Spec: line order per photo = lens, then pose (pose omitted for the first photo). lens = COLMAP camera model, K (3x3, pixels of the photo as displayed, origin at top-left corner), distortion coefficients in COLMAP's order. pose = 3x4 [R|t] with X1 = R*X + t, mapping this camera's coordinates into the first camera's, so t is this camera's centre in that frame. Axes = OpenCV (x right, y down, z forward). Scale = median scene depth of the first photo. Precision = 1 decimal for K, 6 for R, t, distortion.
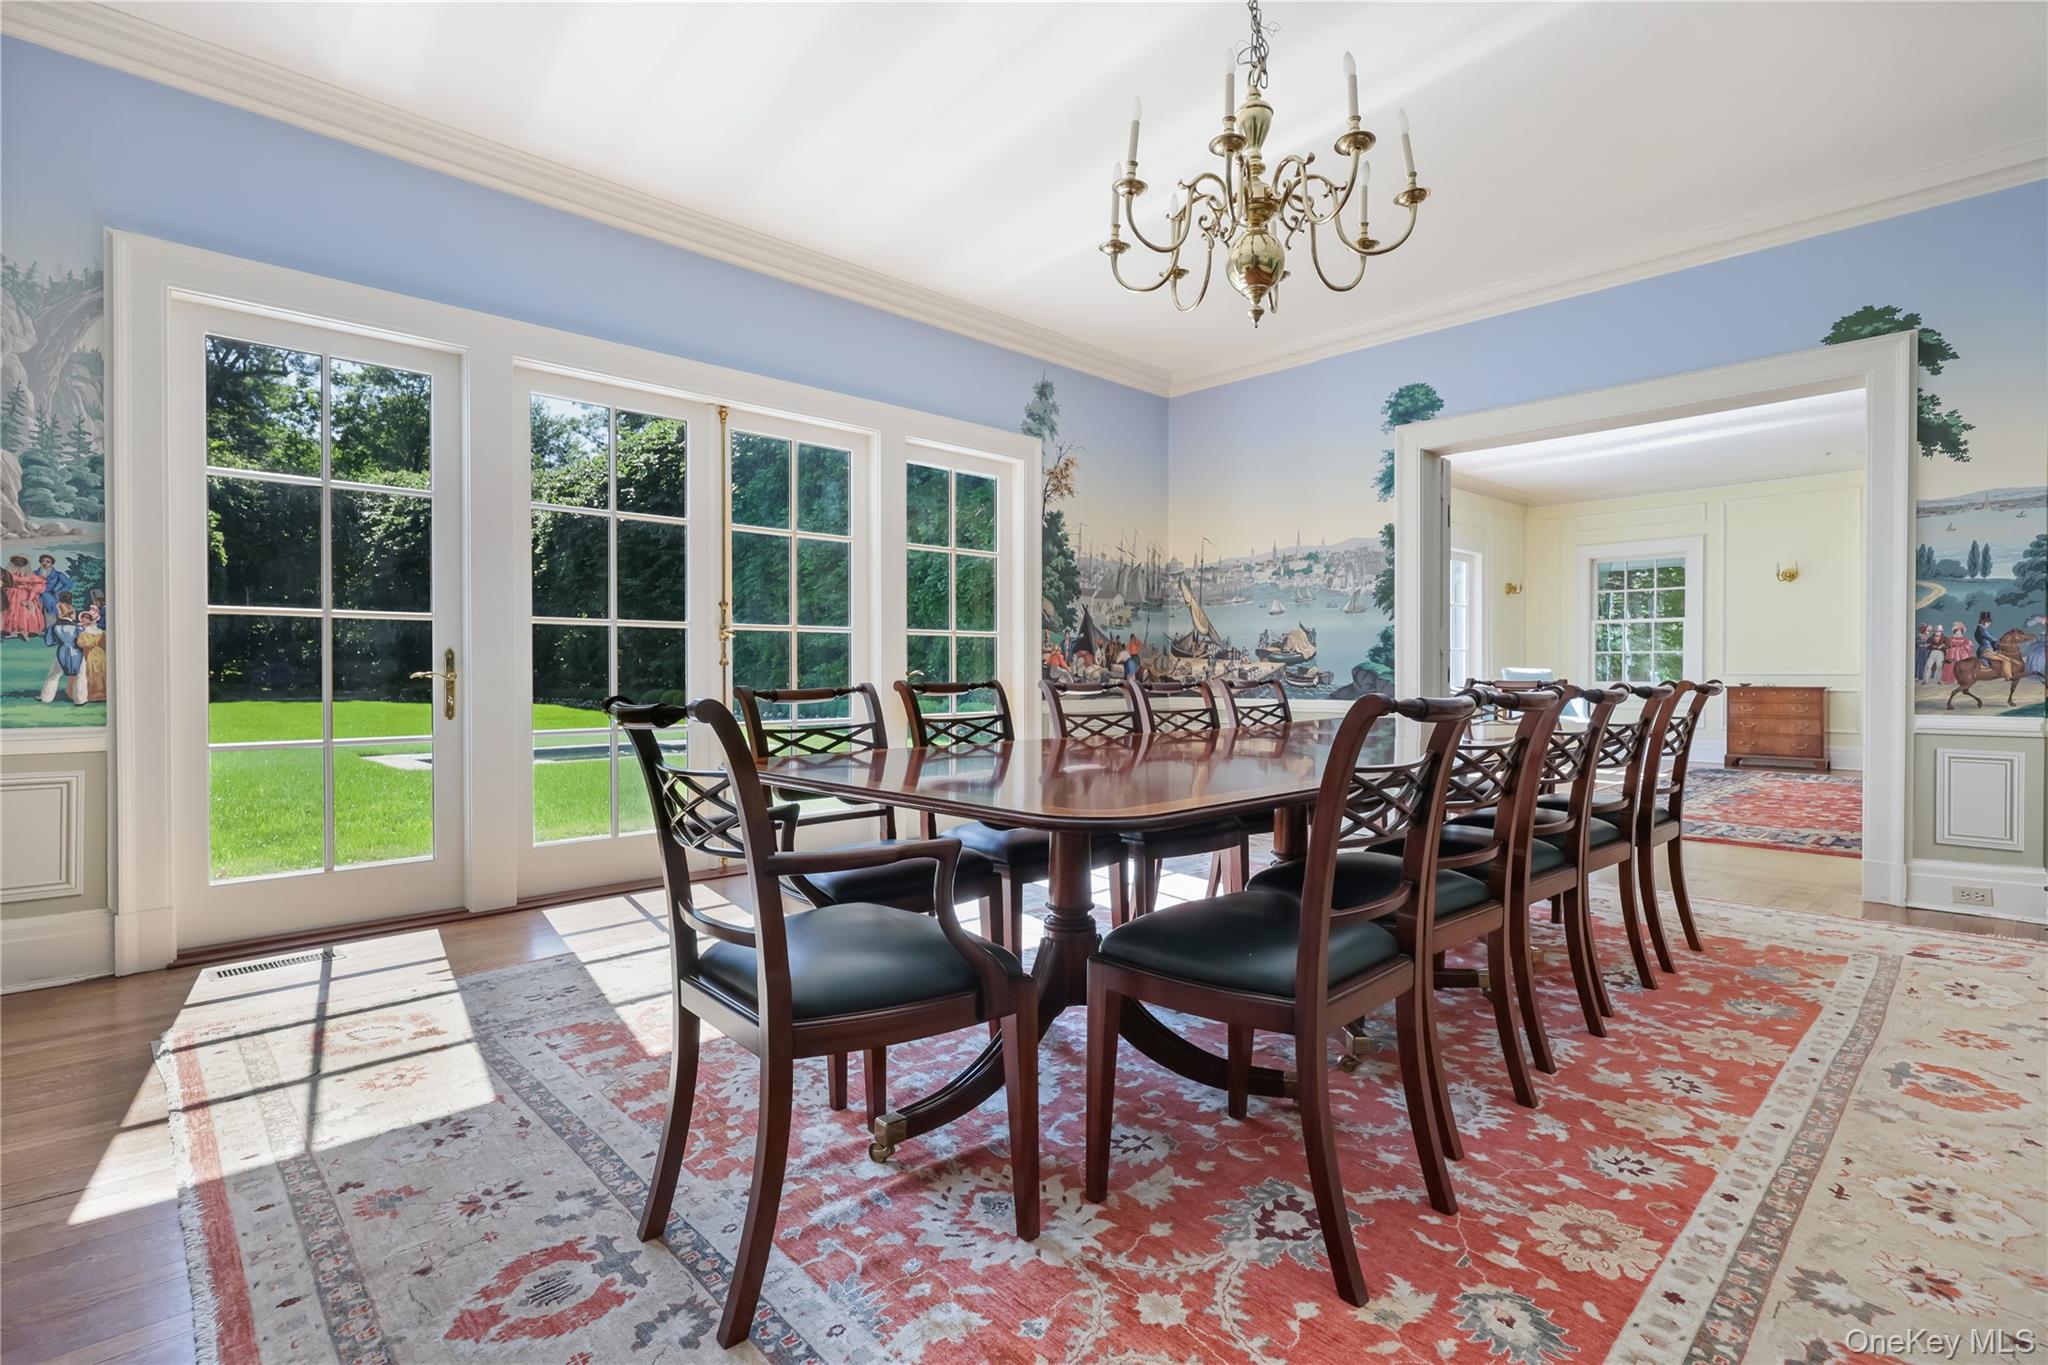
lens RADIAL K [[989.4, 0, 1033.3], [0, 989.4, 676.6], [0, 0, 1]] dist [-0.002334, -0.000732]
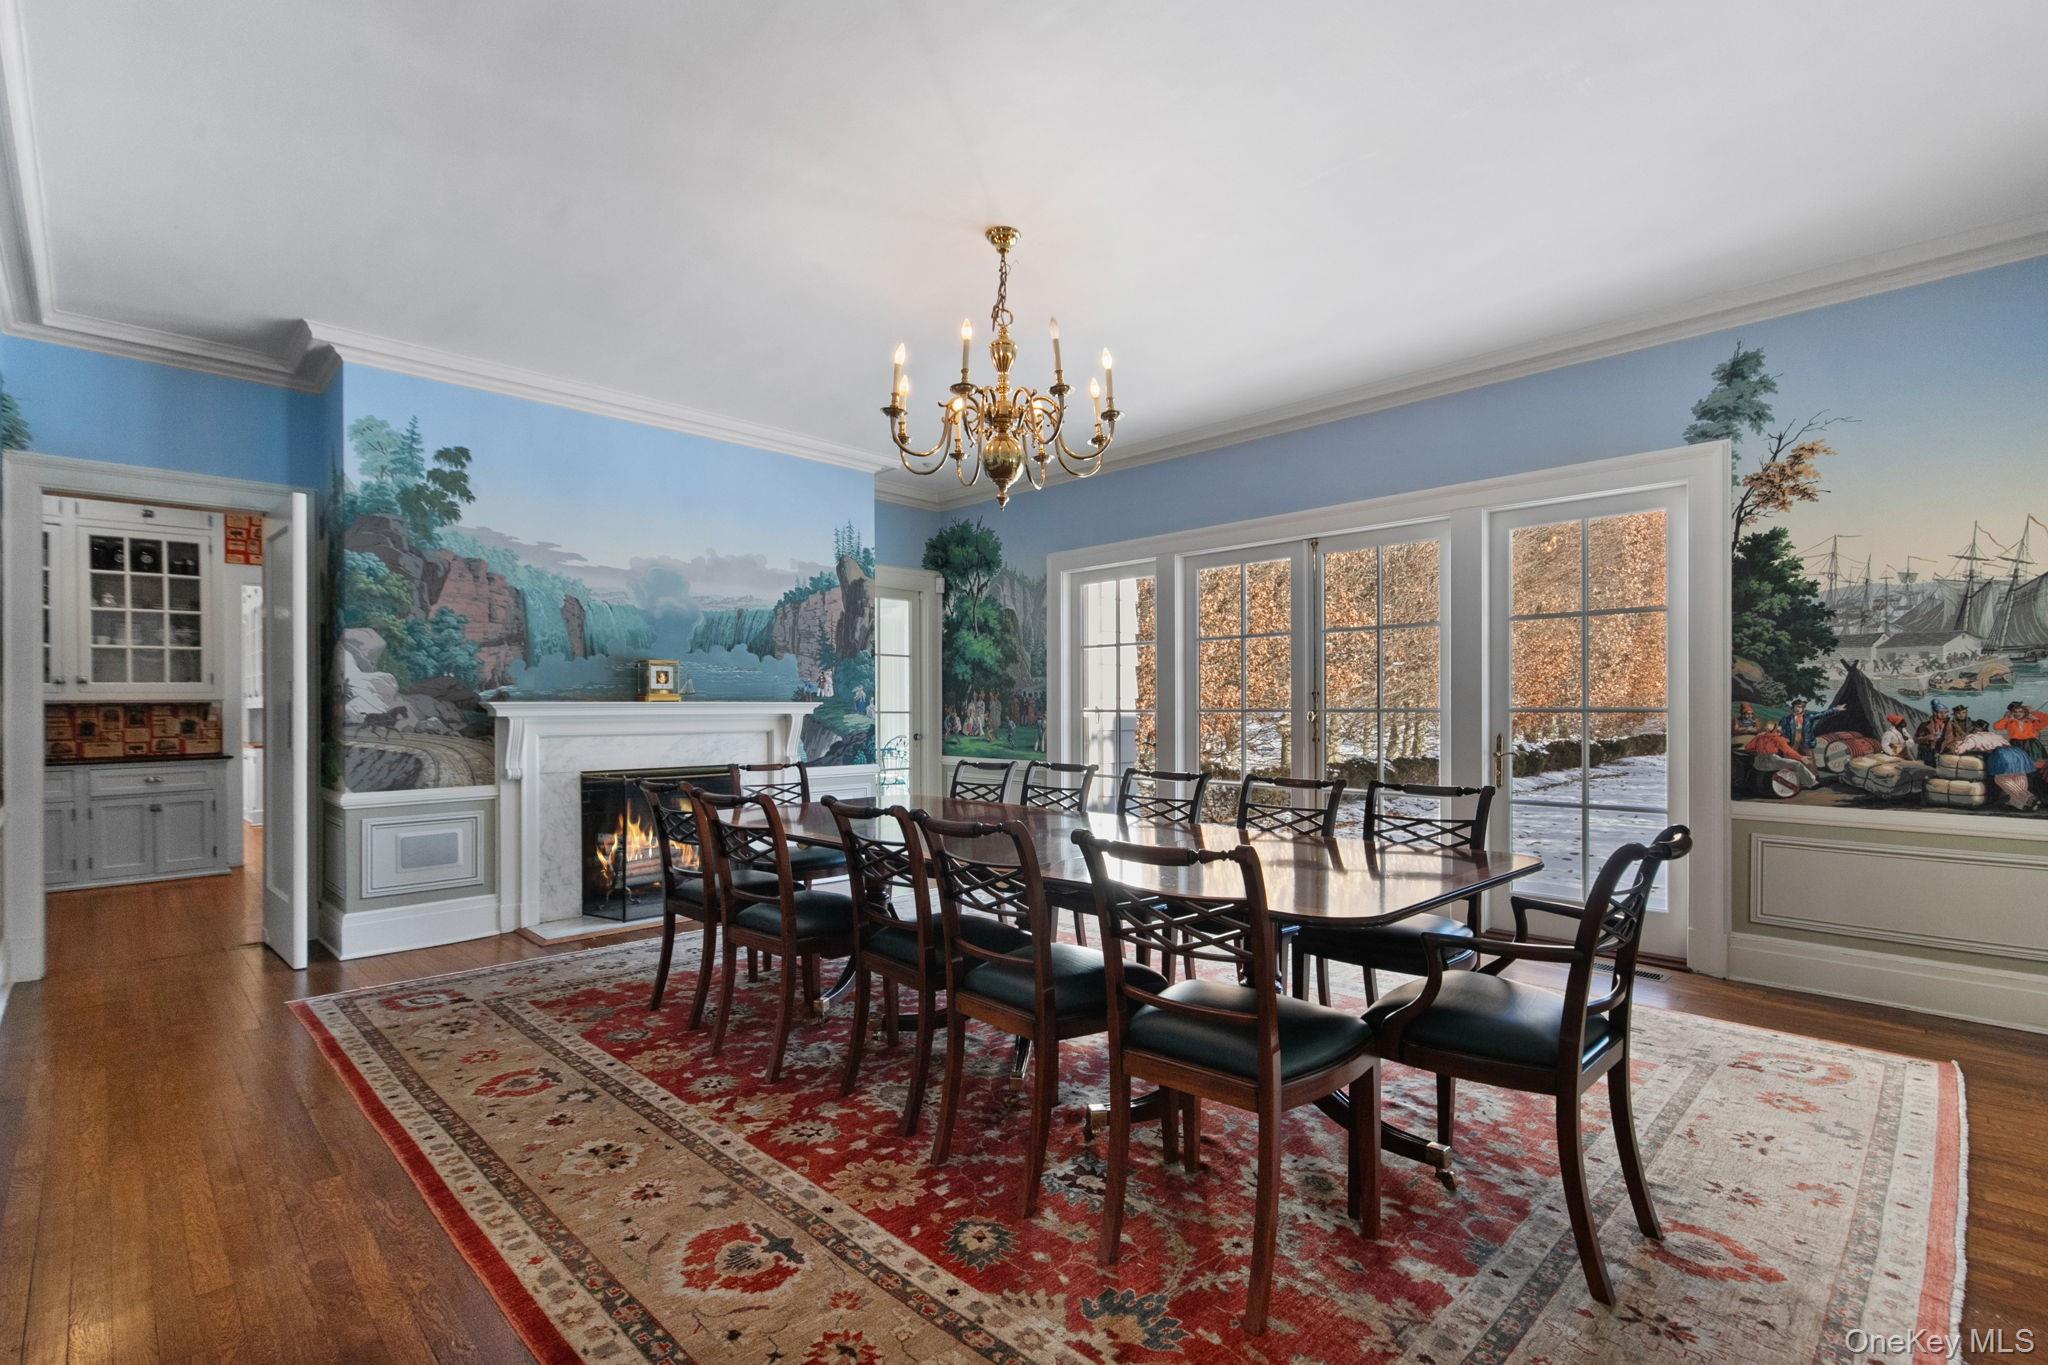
lens RADIAL K [[931.1, 0, 1013.3], [0, 931.1, 704.1], [0, 0, 1]] dist [0.010551, -0.000685]
pose [[0.014747, 0.005807, -0.999874, 1.018574], [-0.002098, 0.999981, 0.005777, -0.072182], [0.999889, 0.002012, 0.014759, 0.691743]]
